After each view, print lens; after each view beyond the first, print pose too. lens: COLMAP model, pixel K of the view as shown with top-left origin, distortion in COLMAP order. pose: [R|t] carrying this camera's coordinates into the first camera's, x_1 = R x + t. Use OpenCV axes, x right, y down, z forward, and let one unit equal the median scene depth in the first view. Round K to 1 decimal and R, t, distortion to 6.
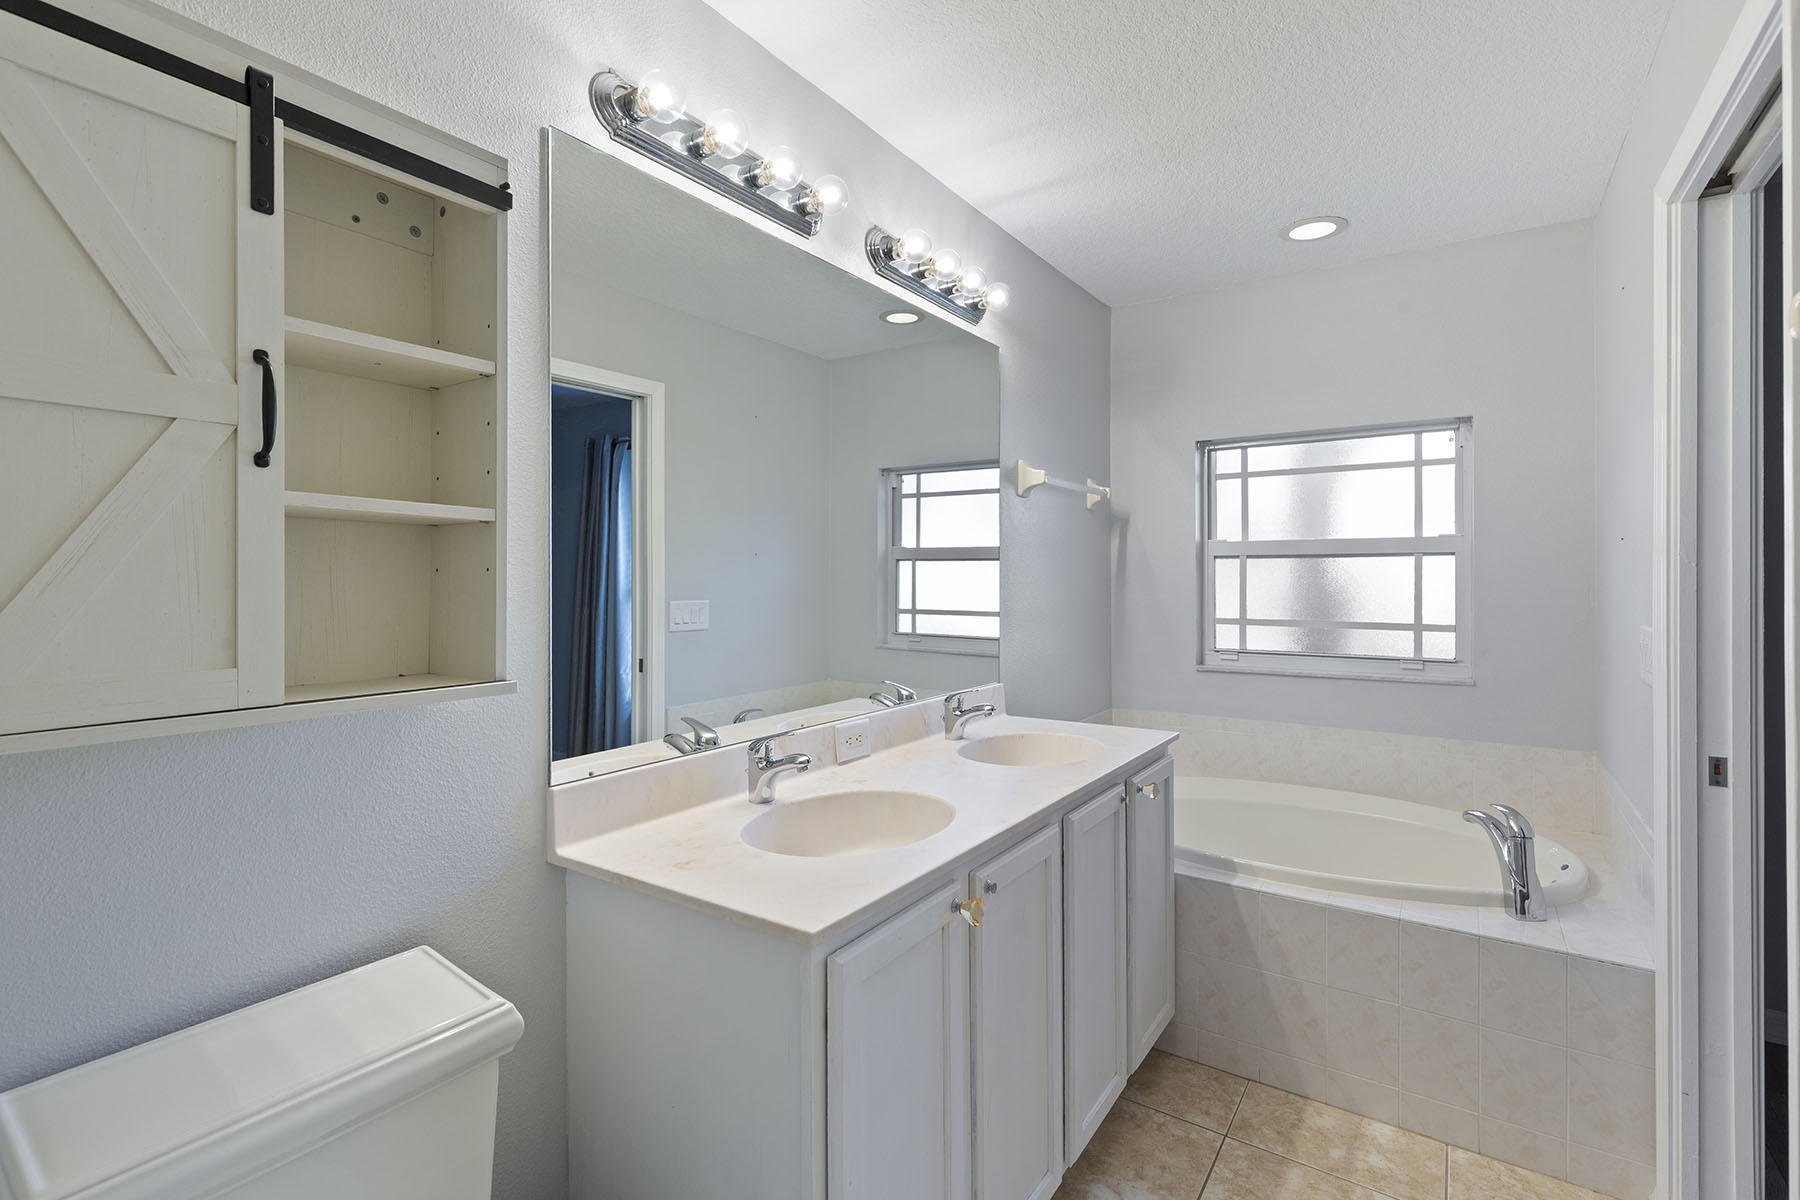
lens RADIAL K [[830.8, 0, 897.4], [0, 830.8, 583.2], [0, 0, 1]] dist [-0.016091, 0.000217]
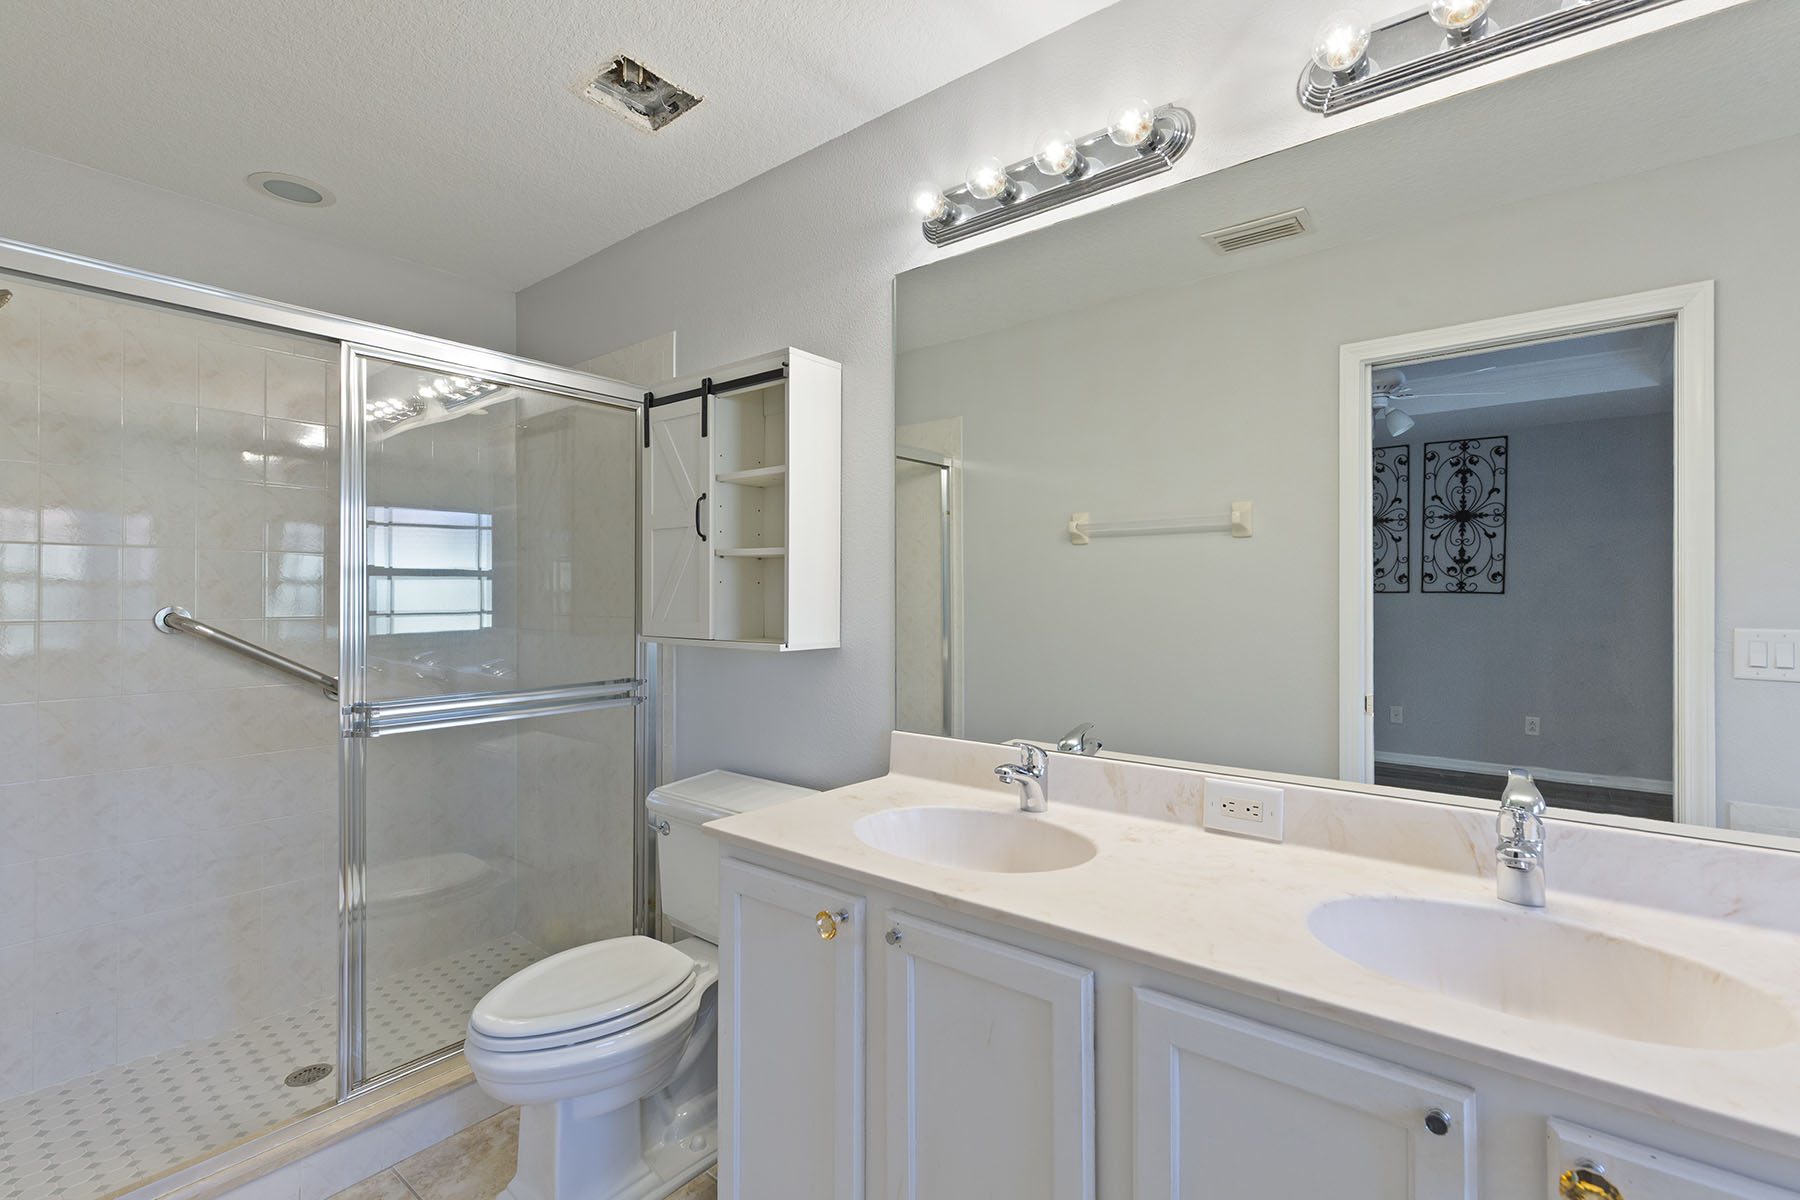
lens RADIAL K [[807.3, 0, 890.9], [0, 807.3, 593.0], [0, 0, 1]] dist [0.003013, -0.000185]
pose [[-0.081913, -0.004407, -0.996630, 1.016067], [-0.006978, 0.999968, -0.003848, 0.010032], [0.996615, 0.006639, -0.081942, 1.138354]]
